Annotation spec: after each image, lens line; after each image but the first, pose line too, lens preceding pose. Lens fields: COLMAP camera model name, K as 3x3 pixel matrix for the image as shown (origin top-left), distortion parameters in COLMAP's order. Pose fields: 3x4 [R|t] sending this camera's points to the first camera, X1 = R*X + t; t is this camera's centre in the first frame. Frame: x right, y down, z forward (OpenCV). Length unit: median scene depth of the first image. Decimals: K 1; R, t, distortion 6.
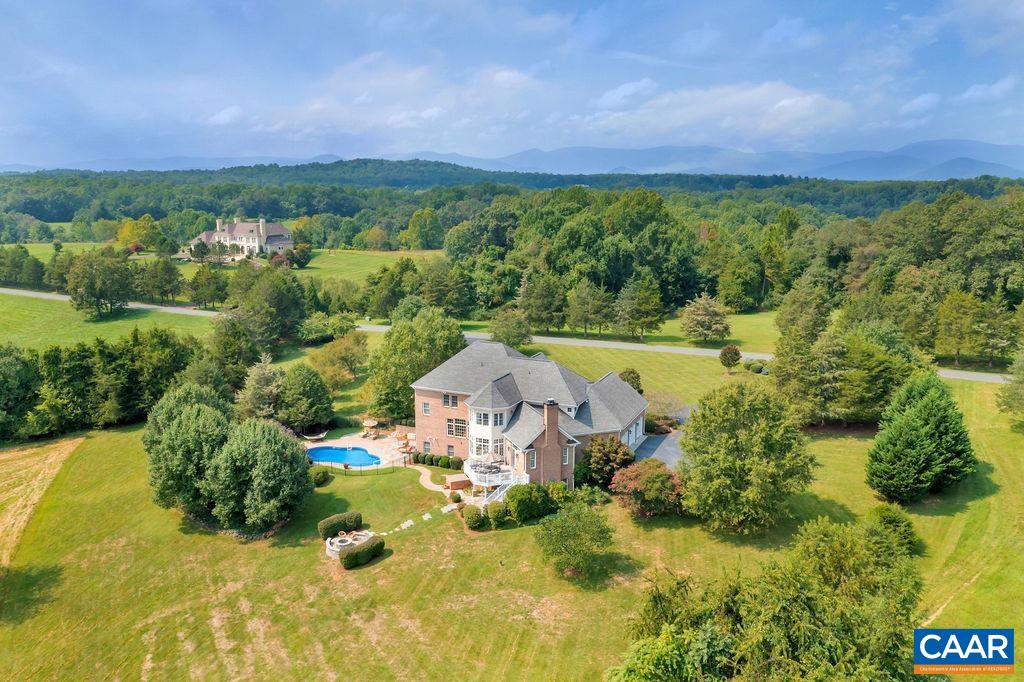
lens RADIAL K [[806.5, 0, 512.7], [0, 806.5, 320.3], [0, 0, 1]] dist [-0.008165, 0.003347]
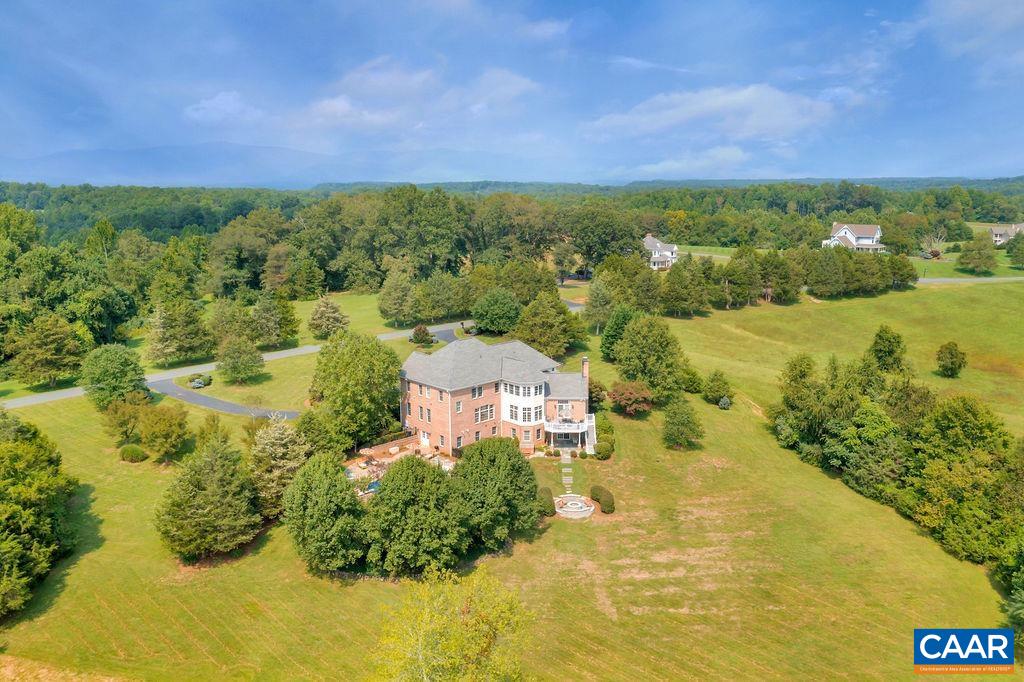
lens RADIAL K [[806.5, 0, 510.1], [0, 806.5, 338.2], [0, 0, 1]] dist [-0.008165, 0.003347]
pose [[0.364469, -0.180244, 0.913605, -1.057558], [0.164114, 0.978165, 0.127510, -0.109636], [-0.916640, 0.103462, 0.386092, 0.494208]]
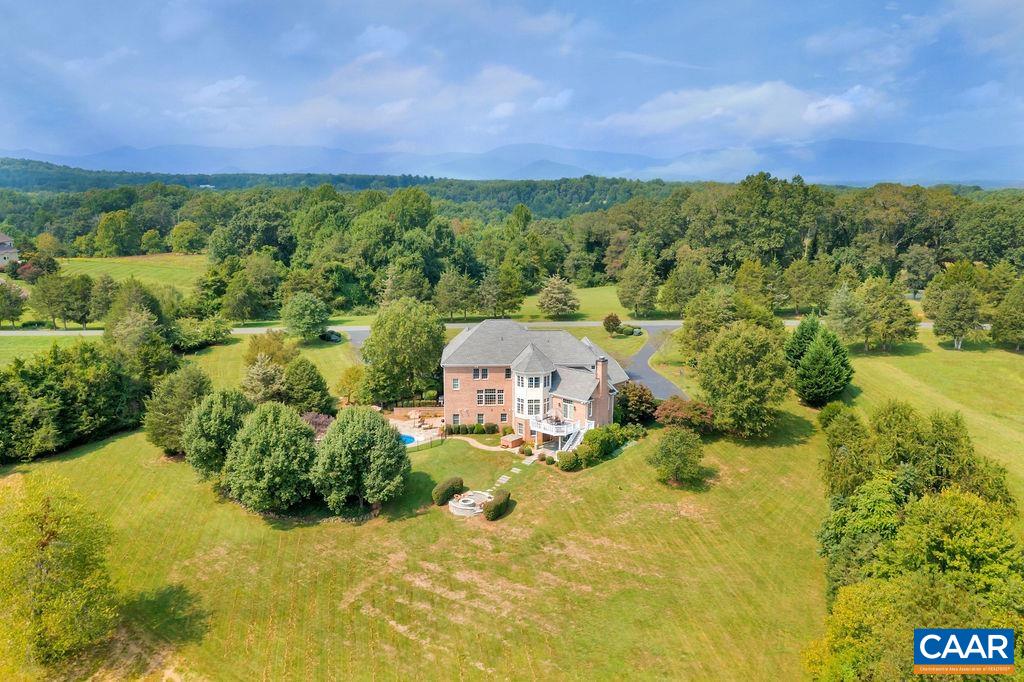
lens RADIAL K [[806.5, 0, 508.1], [0, 806.5, 333.0], [0, 0, 1]] dist [-0.008165, 0.003347]
pose [[0.891477, -0.085167, 0.444989, -0.519073], [0.078666, 0.996351, 0.033095, 0.009643], [-0.446184, 0.005502, 0.894924, -0.014419]]
